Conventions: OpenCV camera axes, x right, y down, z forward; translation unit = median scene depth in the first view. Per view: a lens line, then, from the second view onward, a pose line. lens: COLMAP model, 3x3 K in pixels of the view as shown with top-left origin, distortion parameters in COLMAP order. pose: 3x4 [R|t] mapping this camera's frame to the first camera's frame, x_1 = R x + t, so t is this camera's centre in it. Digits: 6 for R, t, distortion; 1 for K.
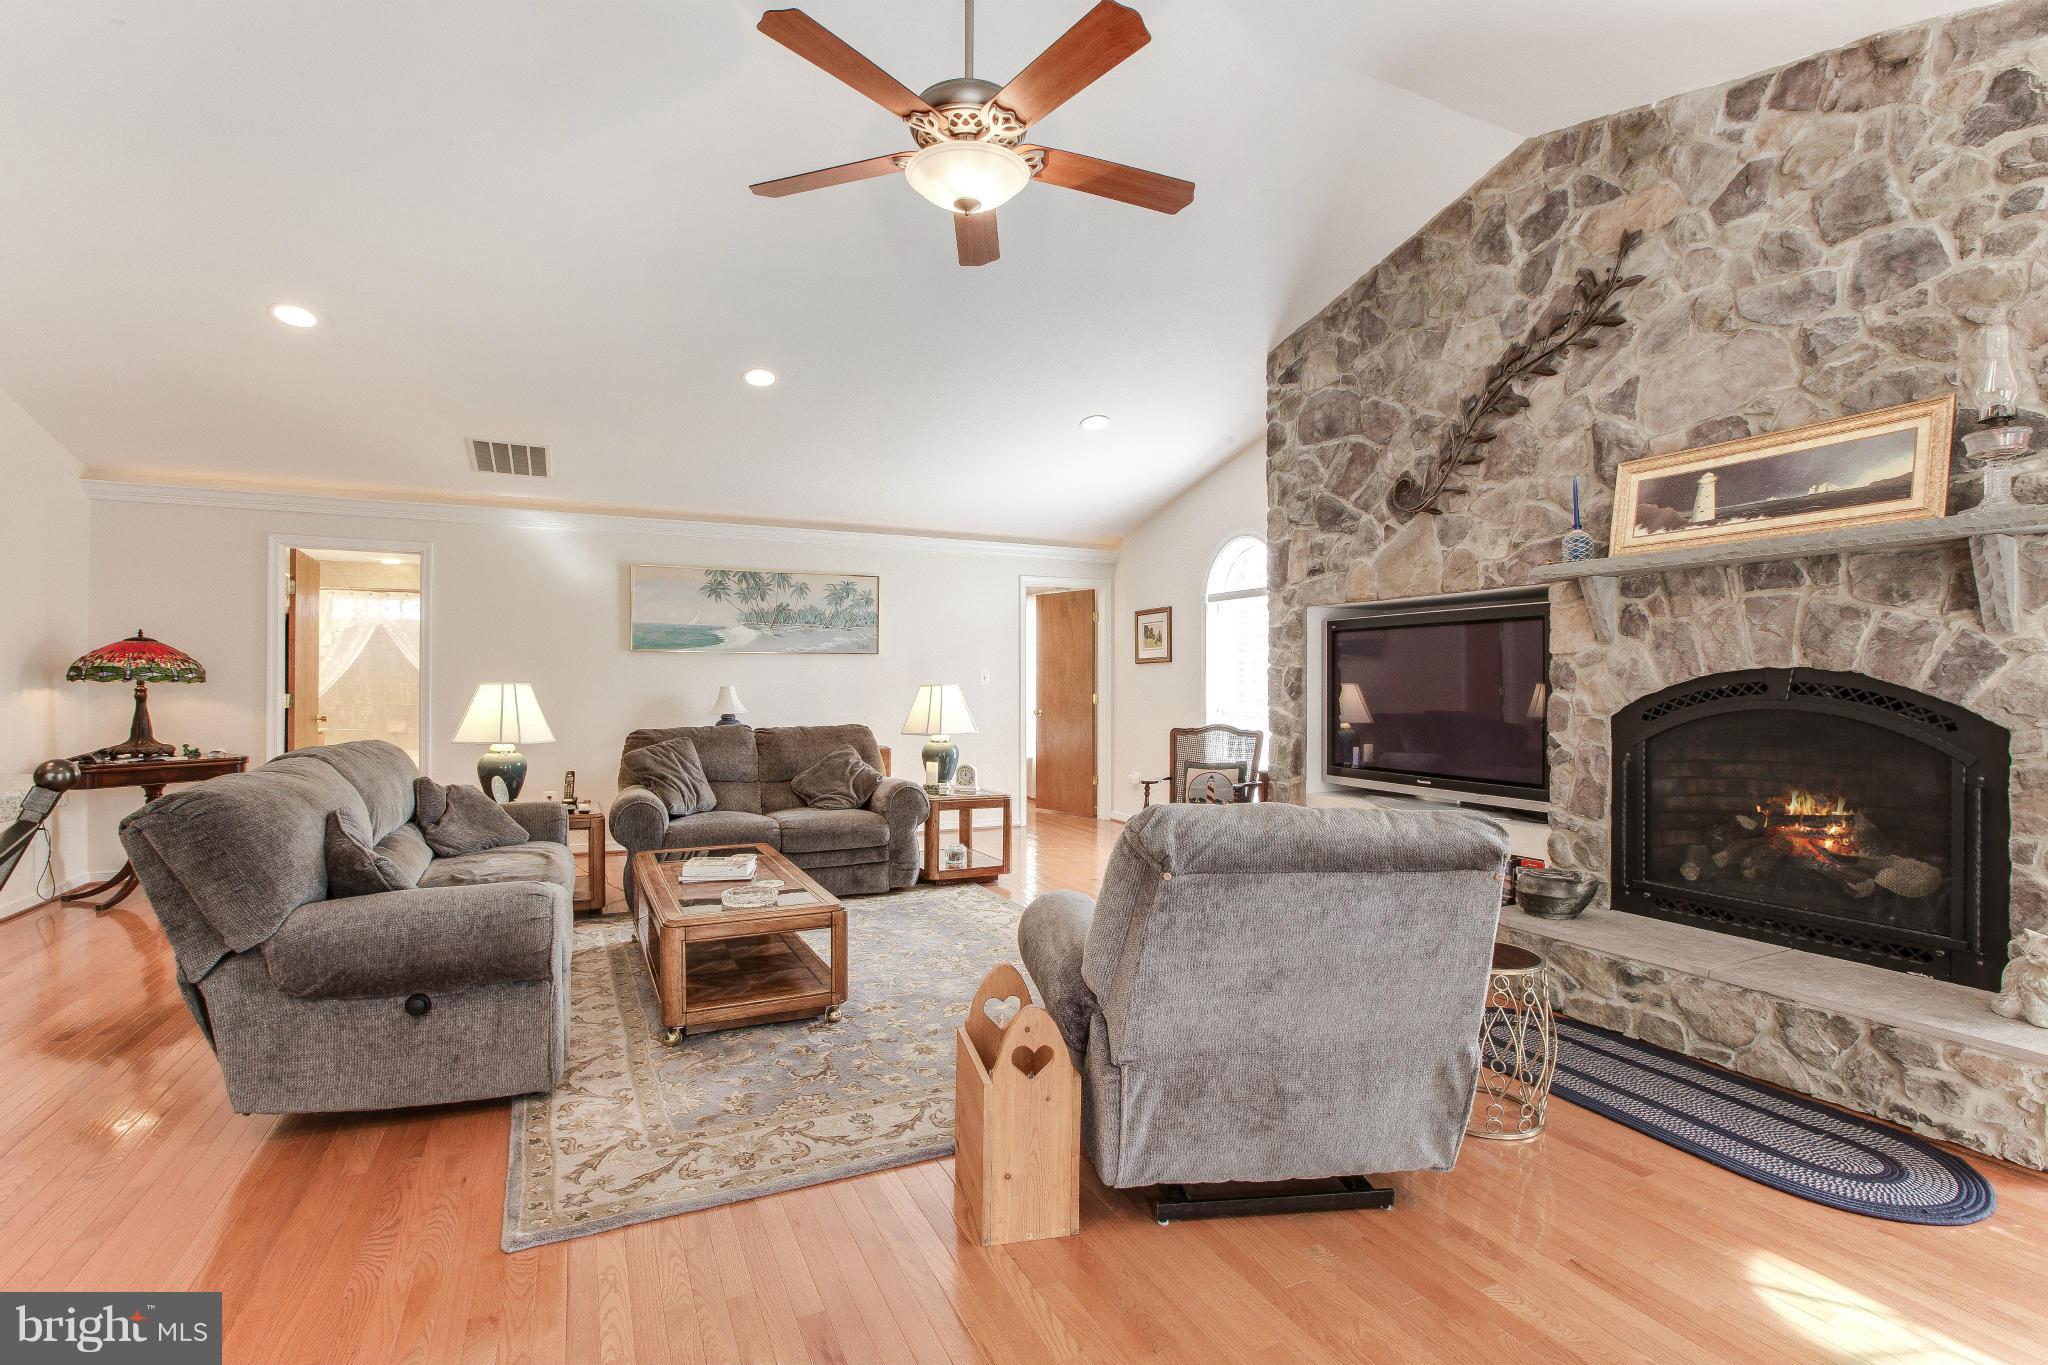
lens RADIAL K [[924.3, 0, 1017.8], [0, 924.3, 683.8], [0, 0, 1]] dist [-0.039407, 0.011123]
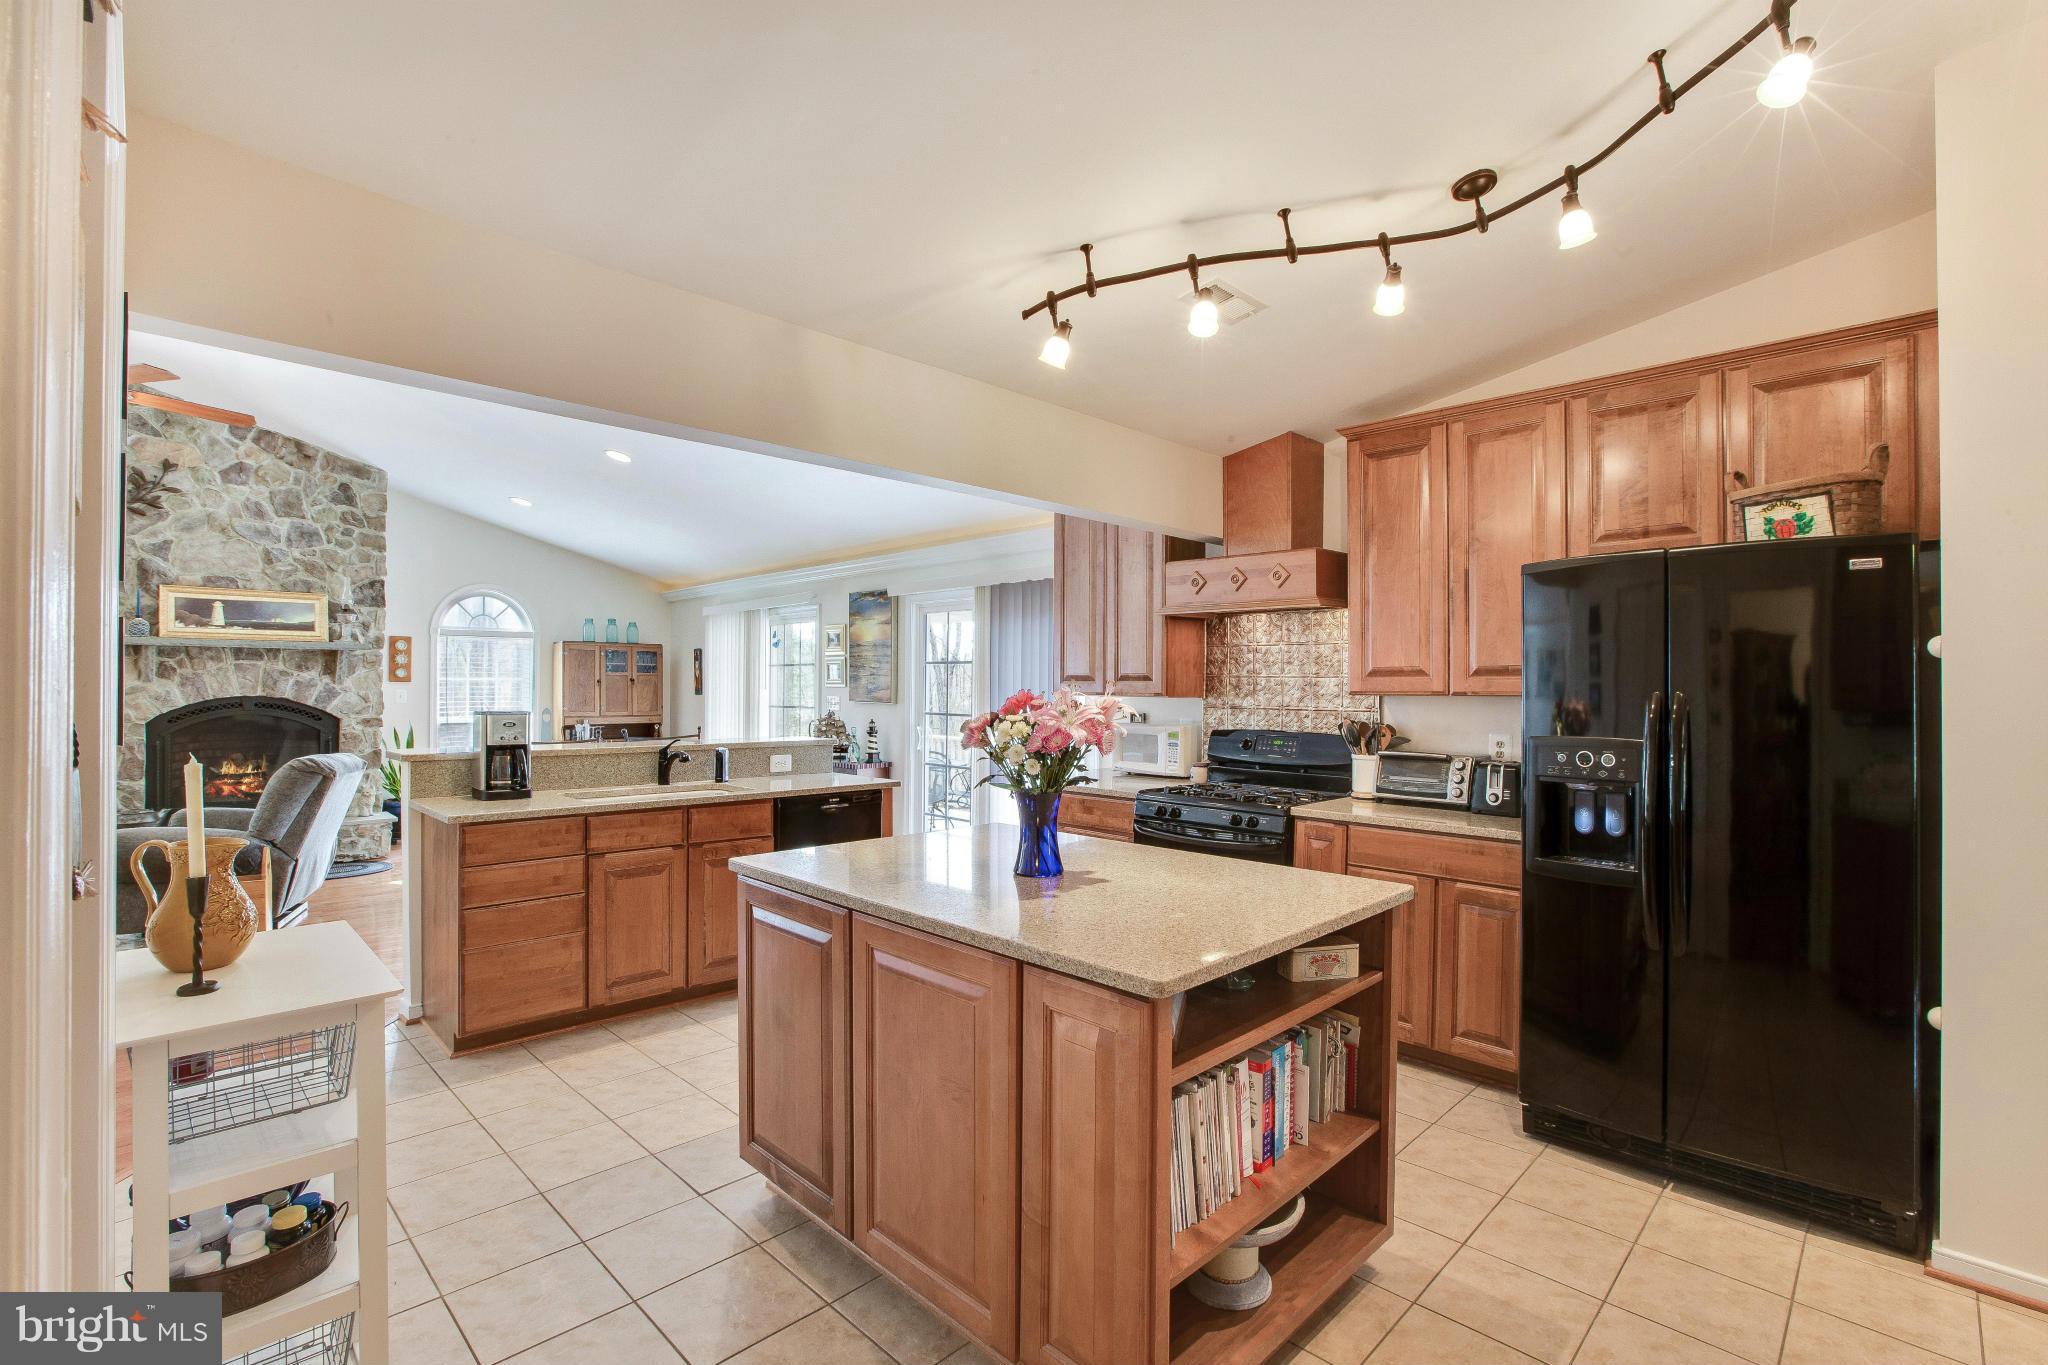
lens RADIAL K [[924.3, 0, 1017.8], [0, 924.3, 683.8], [0, 0, 1]] dist [-0.039407, 0.011123]
pose [[-0.324331, -0.004083, 0.945935, -1.613889], [-0.008172, 0.999965, 0.001514, -0.057201], [-0.945909, -0.007239, -0.324353, -0.055961]]
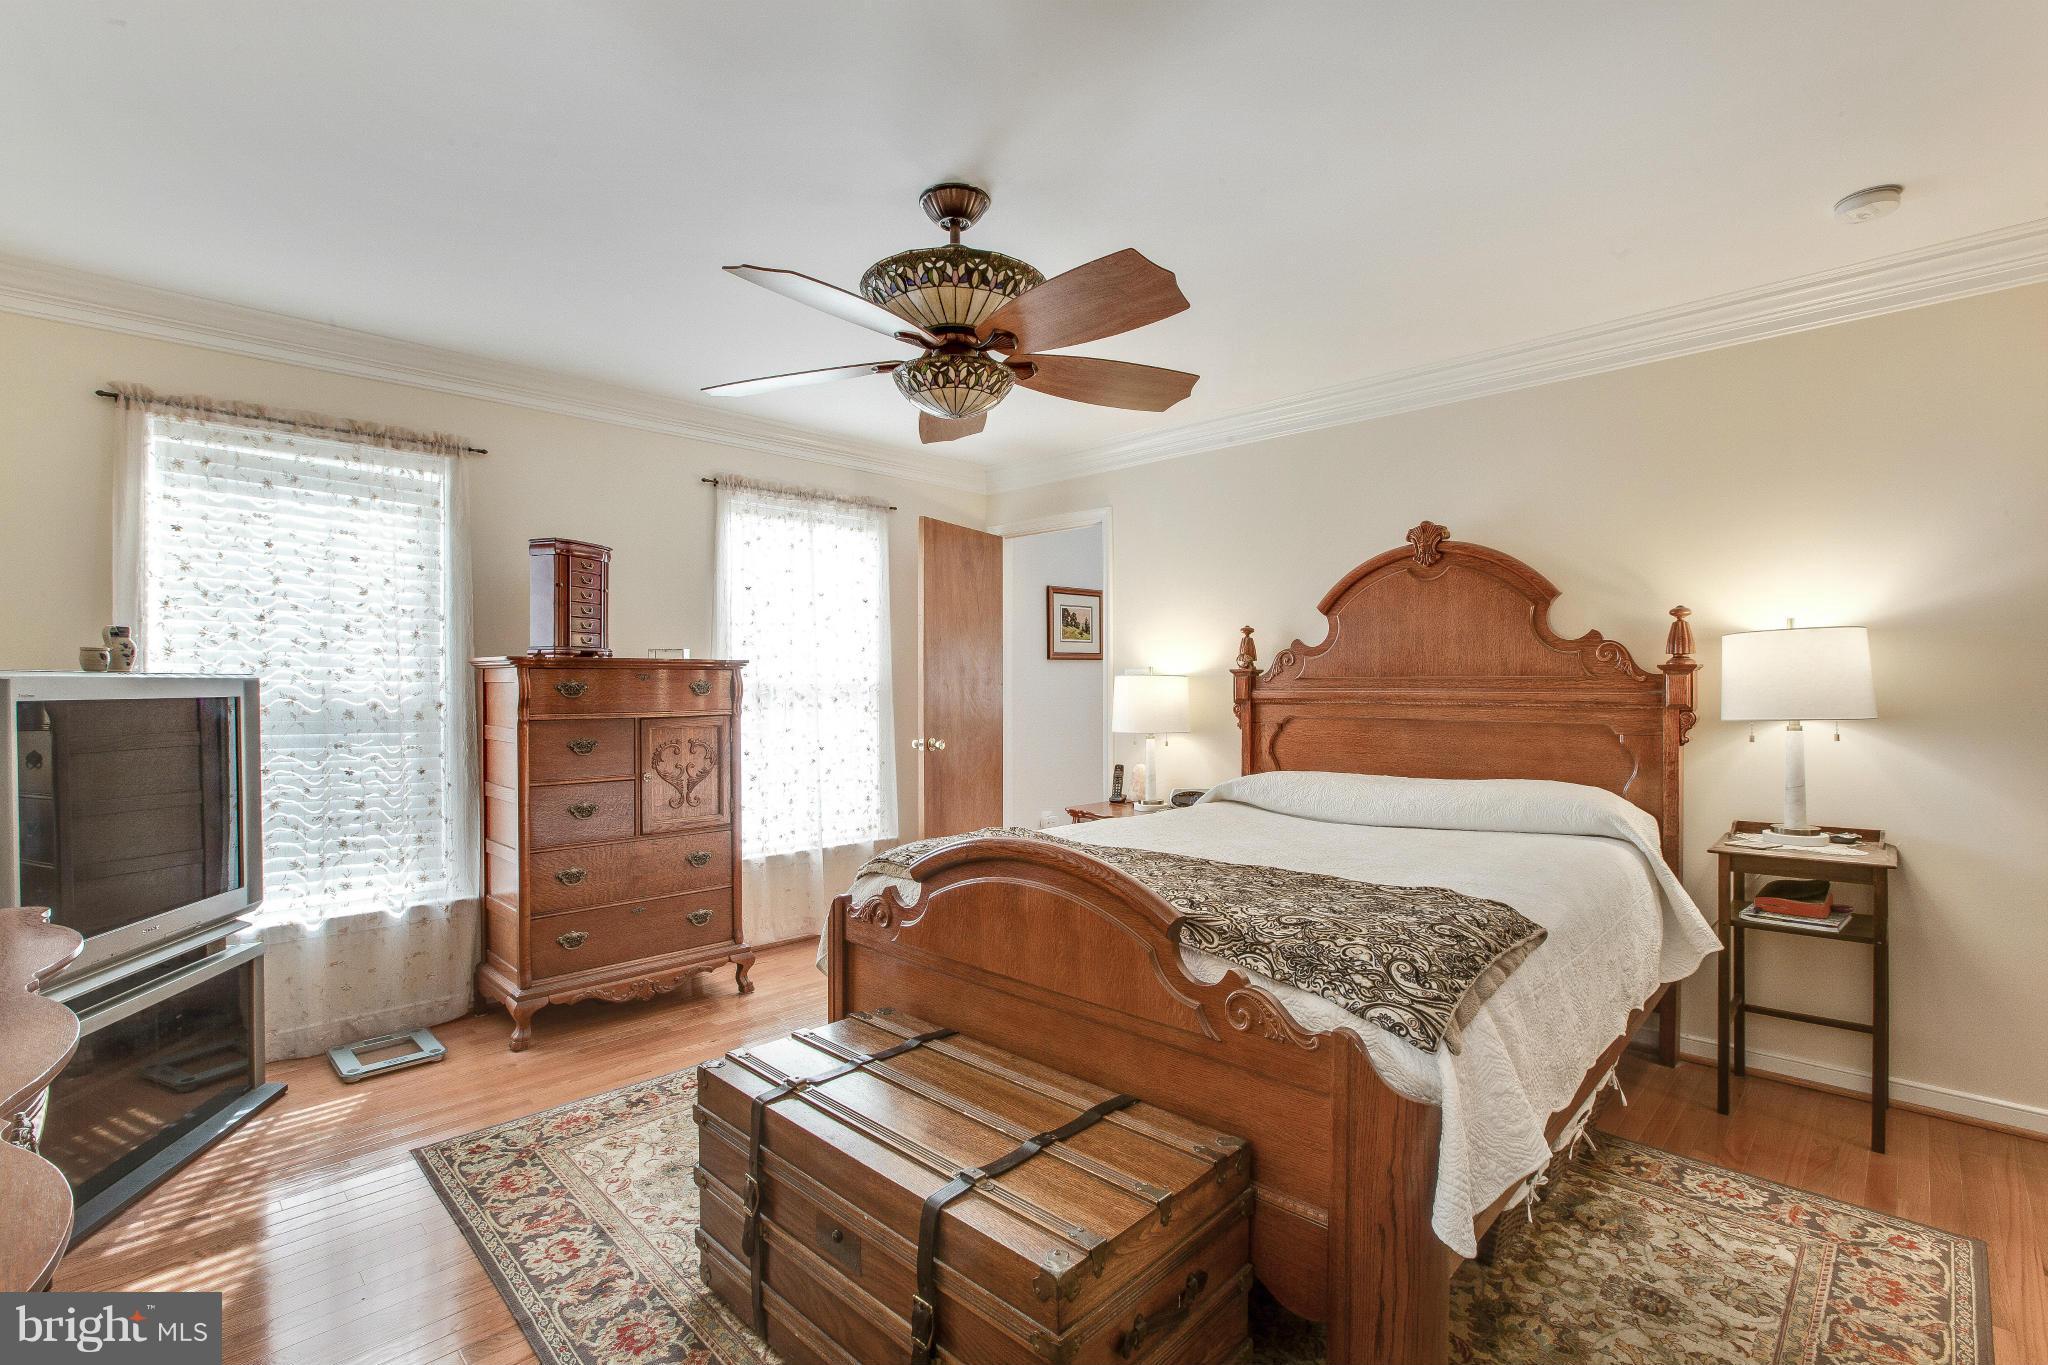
lens RADIAL K [[921.2, 0, 1032.0], [0, 921.2, 684.8], [0, 0, 1]] dist [0.013485, 0.000030]
pose [[-0.357453, -0.007456, 0.933901, -1.200138], [-0.001007, 0.999971, 0.007597, -0.015138], [-0.933931, 0.001775, -0.357450, 2.817314]]
